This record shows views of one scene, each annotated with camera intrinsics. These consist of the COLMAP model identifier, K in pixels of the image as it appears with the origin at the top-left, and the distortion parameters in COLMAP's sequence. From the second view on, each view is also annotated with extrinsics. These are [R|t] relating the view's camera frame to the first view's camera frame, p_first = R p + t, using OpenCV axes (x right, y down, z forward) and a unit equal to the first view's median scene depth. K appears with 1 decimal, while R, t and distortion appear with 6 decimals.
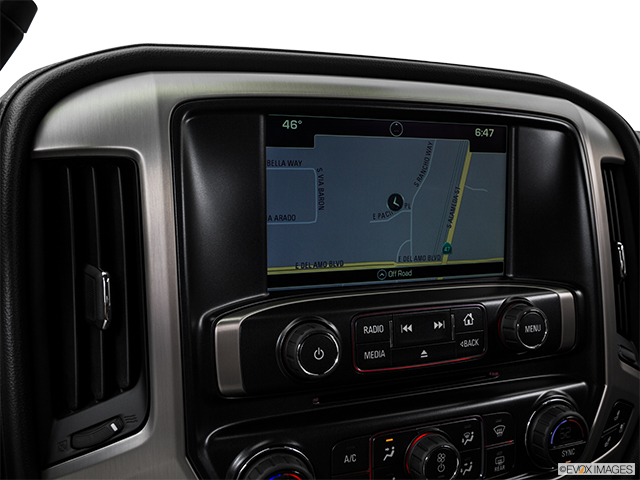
lens RADIAL K [[604.0, 0, 319.1], [0, 604.0, 242.5], [0, 0, 1]] dist [-0.041730, 0.000000]
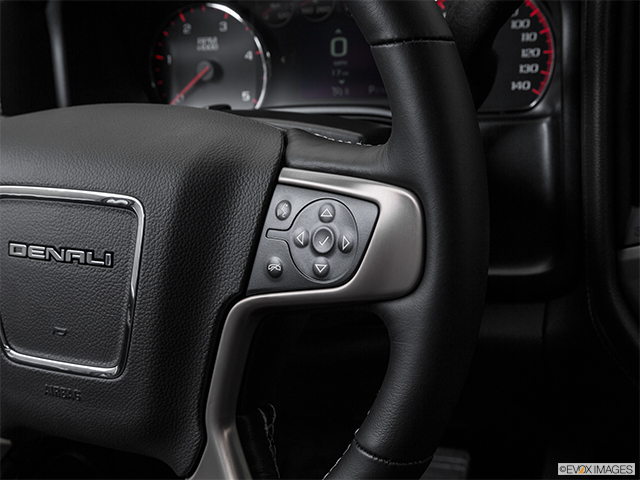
lens RADIAL K [[918.1, 0, 321.2], [0, 918.1, 236.8], [0, 0, 1]] dist [-0.171429, 0.000000]
pose [[0.748954, 0.162059, -0.642499, 0.171777], [-0.003687, 0.970635, 0.240528, -0.039281], [0.662612, -0.177776, 0.727559, -0.508246]]
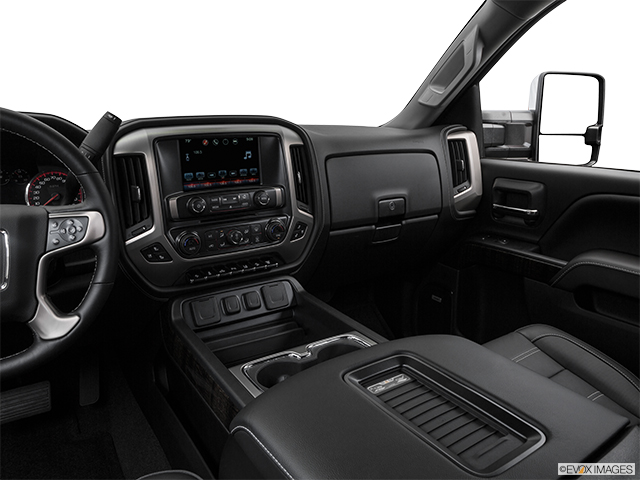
lens RADIAL K [[477.6, 0, 321.4], [0, 477.6, 232.2], [0, 0, 1]] dist [-0.116023, 0.039438]
pose [[0.975269, -0.072491, 0.208794, 0.104390], [0.052752, 0.993727, 0.098610, 0.091554], [-0.214632, -0.085157, 0.972976, -1.840016]]
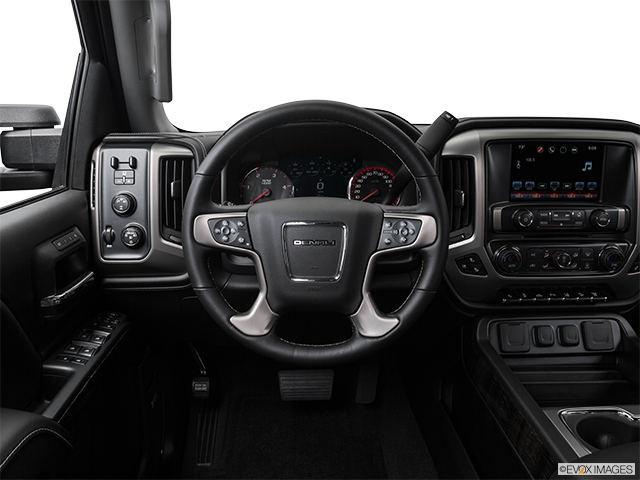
lens RADIAL K [[533.6, 0, 322.4], [0, 533.6, 225.8], [0, 0, 1]] dist [-0.102904, 0.051800]
pose [[0.948196, 0.060228, -0.311923, -0.144821], [-0.037843, 0.996287, 0.077331, 0.036711], [0.315423, -0.061521, 0.946955, -1.915265]]
